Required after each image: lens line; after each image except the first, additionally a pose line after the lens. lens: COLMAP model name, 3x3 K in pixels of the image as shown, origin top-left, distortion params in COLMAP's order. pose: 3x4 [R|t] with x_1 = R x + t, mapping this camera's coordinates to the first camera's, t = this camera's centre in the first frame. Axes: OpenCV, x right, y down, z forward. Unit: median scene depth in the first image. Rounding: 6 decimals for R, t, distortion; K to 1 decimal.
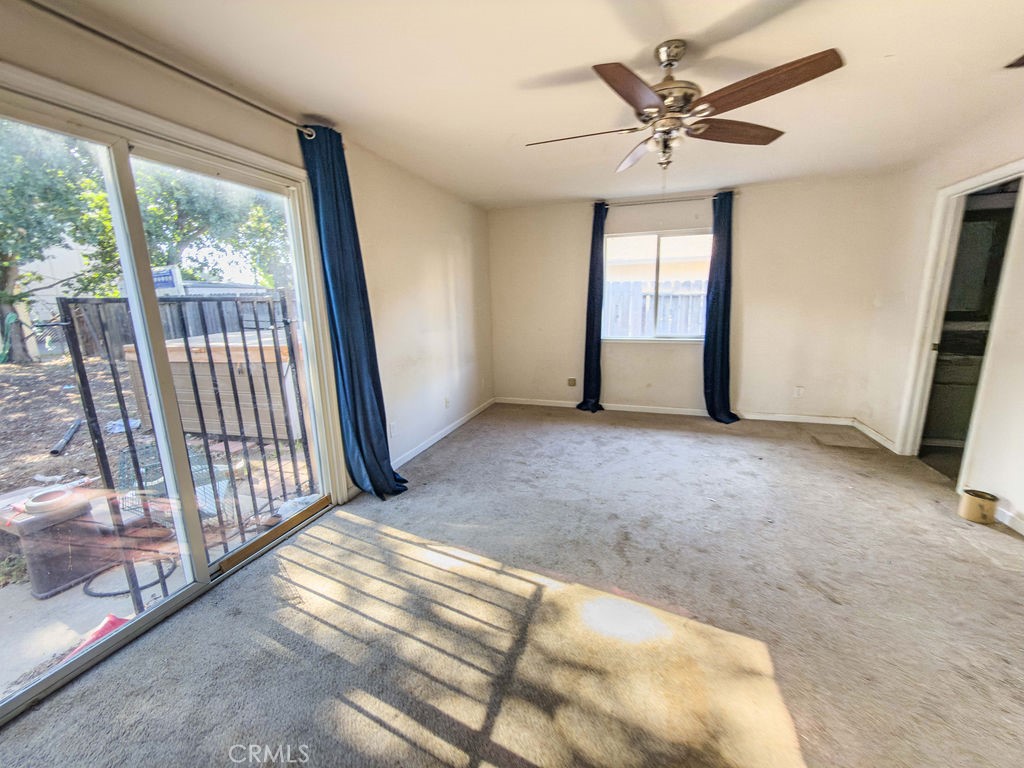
lens RADIAL K [[412.3, 0, 512.0], [0, 412.3, 384.0], [0, 0, 1]] dist [0.001076, 0.000080]
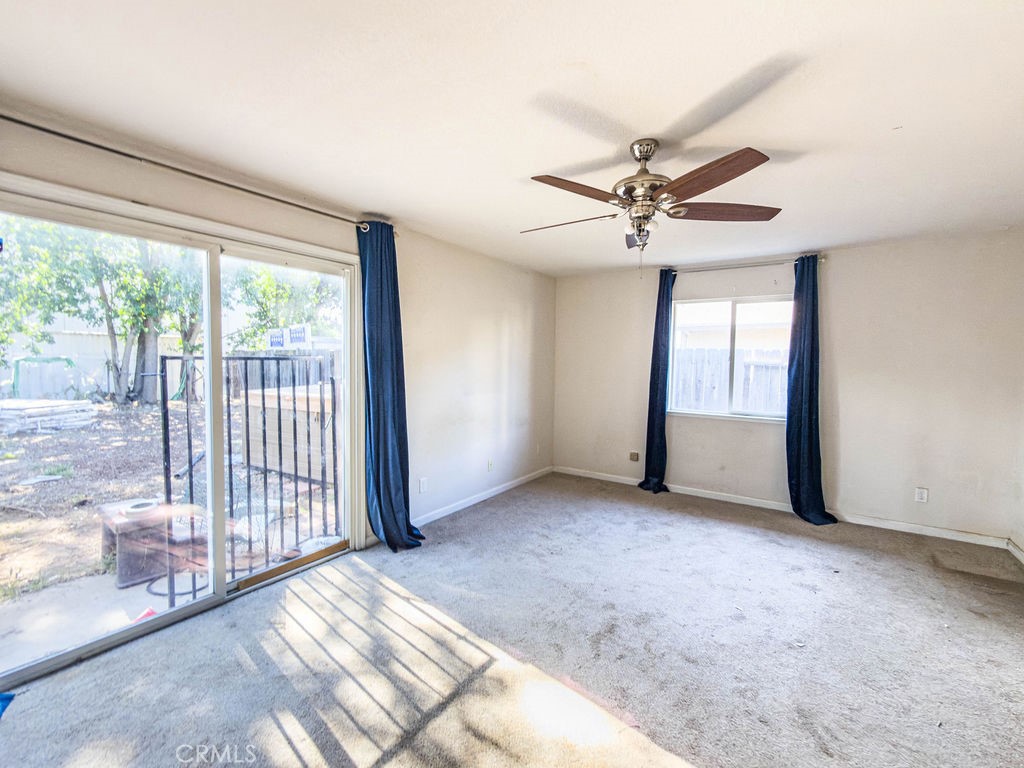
lens RADIAL K [[451.0, 0, 512.0], [0, 451.0, 384.0], [0, 0, 1]] dist [0.000086, 0.000171]
pose [[0.962678, 0.047926, -0.266372, 0.260041], [-0.086936, 0.986798, -0.136645, -0.006527], [0.256307, 0.154703, 0.954135, -0.074334]]
